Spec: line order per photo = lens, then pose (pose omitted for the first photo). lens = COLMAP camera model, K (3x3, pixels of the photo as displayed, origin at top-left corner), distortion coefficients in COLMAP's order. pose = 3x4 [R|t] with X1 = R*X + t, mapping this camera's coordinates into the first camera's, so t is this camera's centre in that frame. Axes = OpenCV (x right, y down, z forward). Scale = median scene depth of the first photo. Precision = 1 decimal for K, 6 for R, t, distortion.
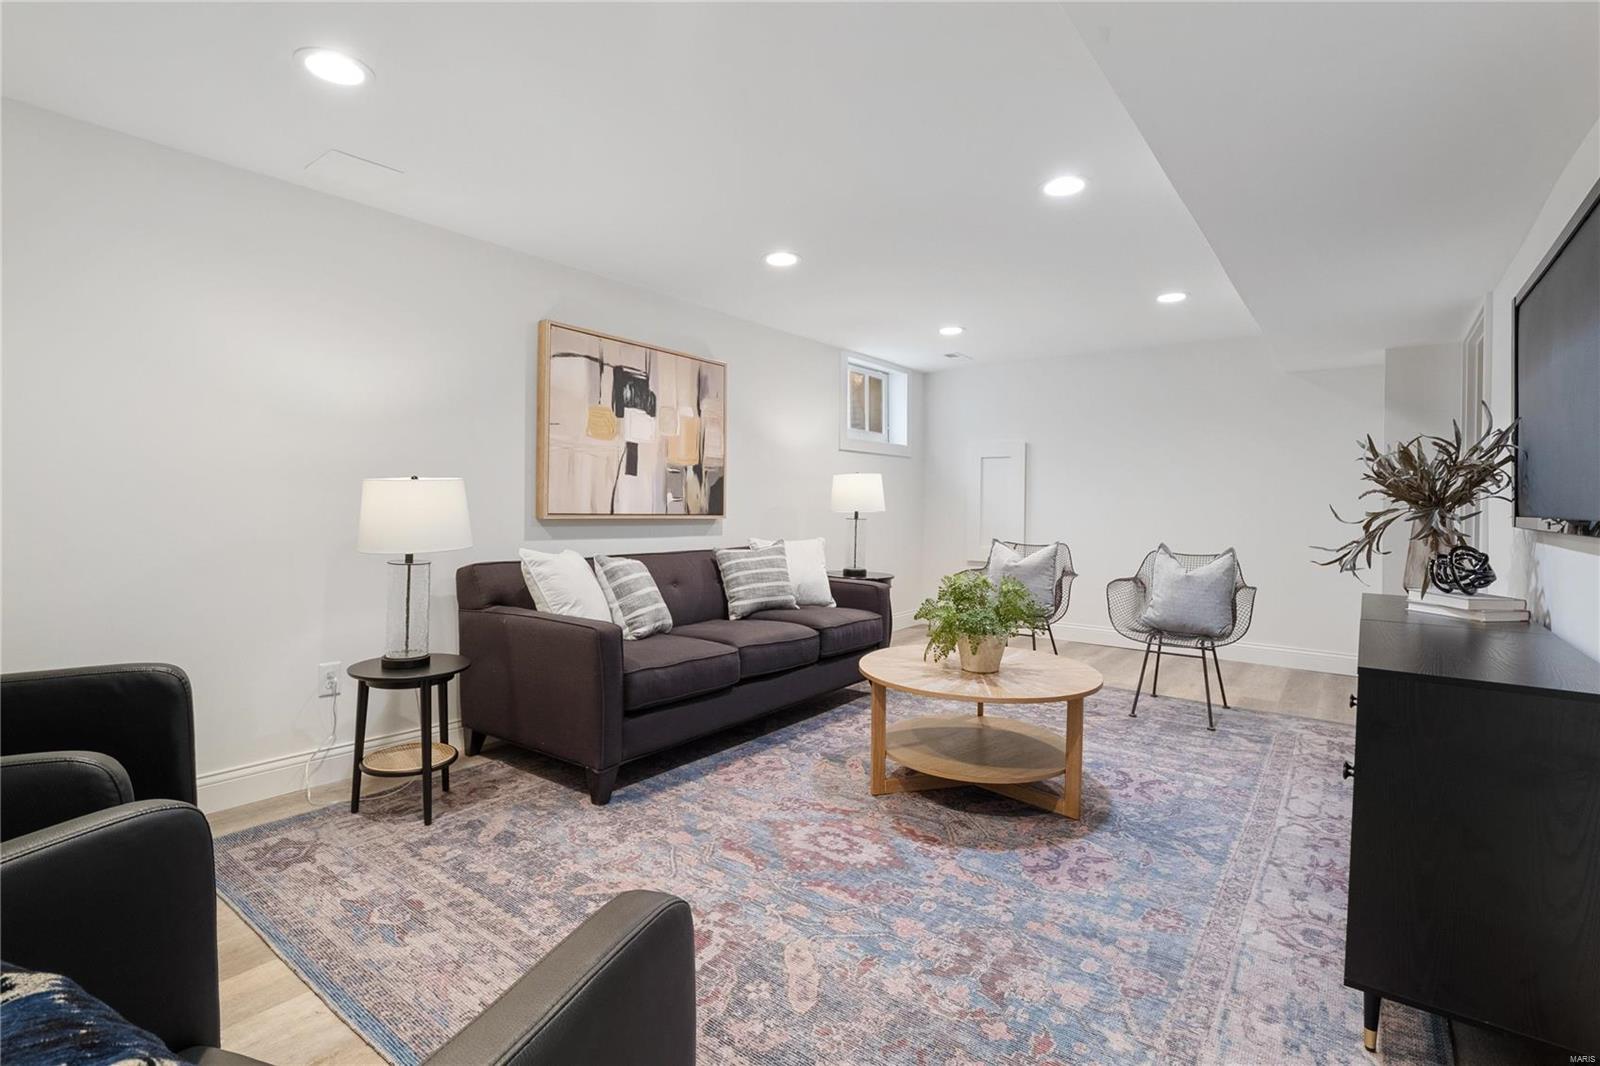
lens RADIAL K [[757.8, 0, 804.1], [0, 757.8, 540.4], [0, 0, 1]] dist [-0.003207, -0.000421]
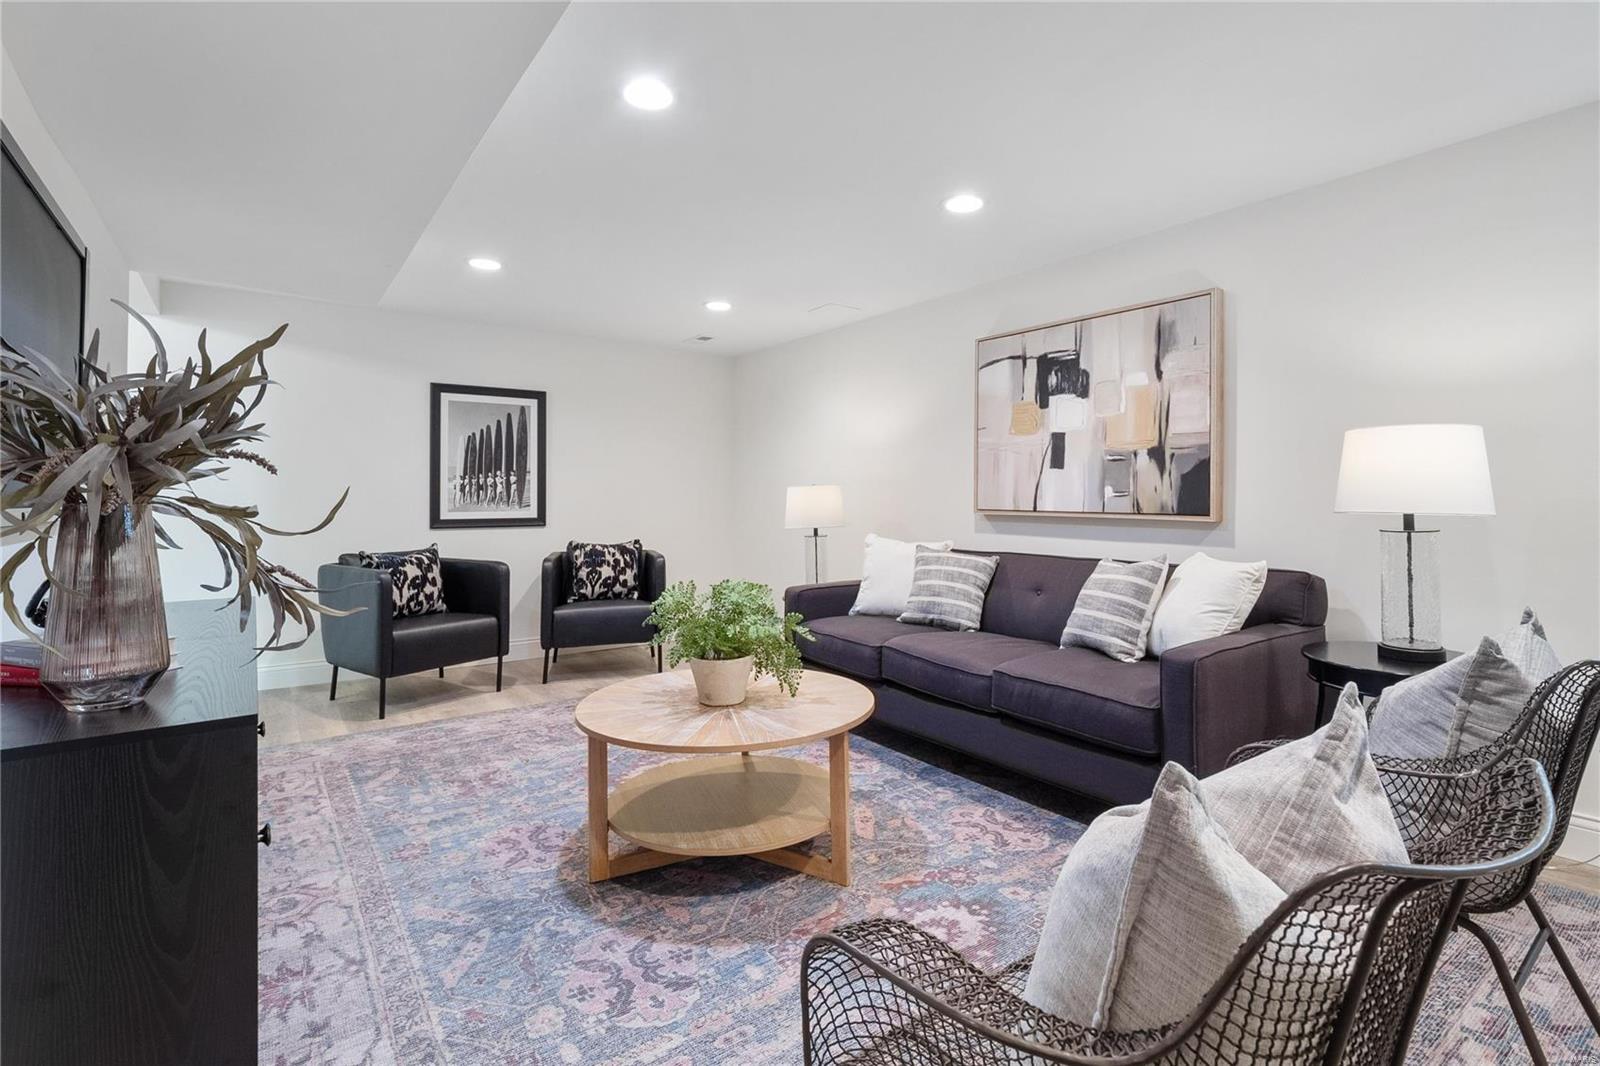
lens RADIAL K [[765.2, 0, 803.0], [0, 765.2, 504.0], [0, 0, 1]] dist [-0.003247, -0.000955]
pose [[-0.300811, -0.006157, -0.953664, 0.786745], [-0.051061, 0.998649, 0.009658, -0.039513], [0.952316, 0.051601, -0.300719, 1.054388]]
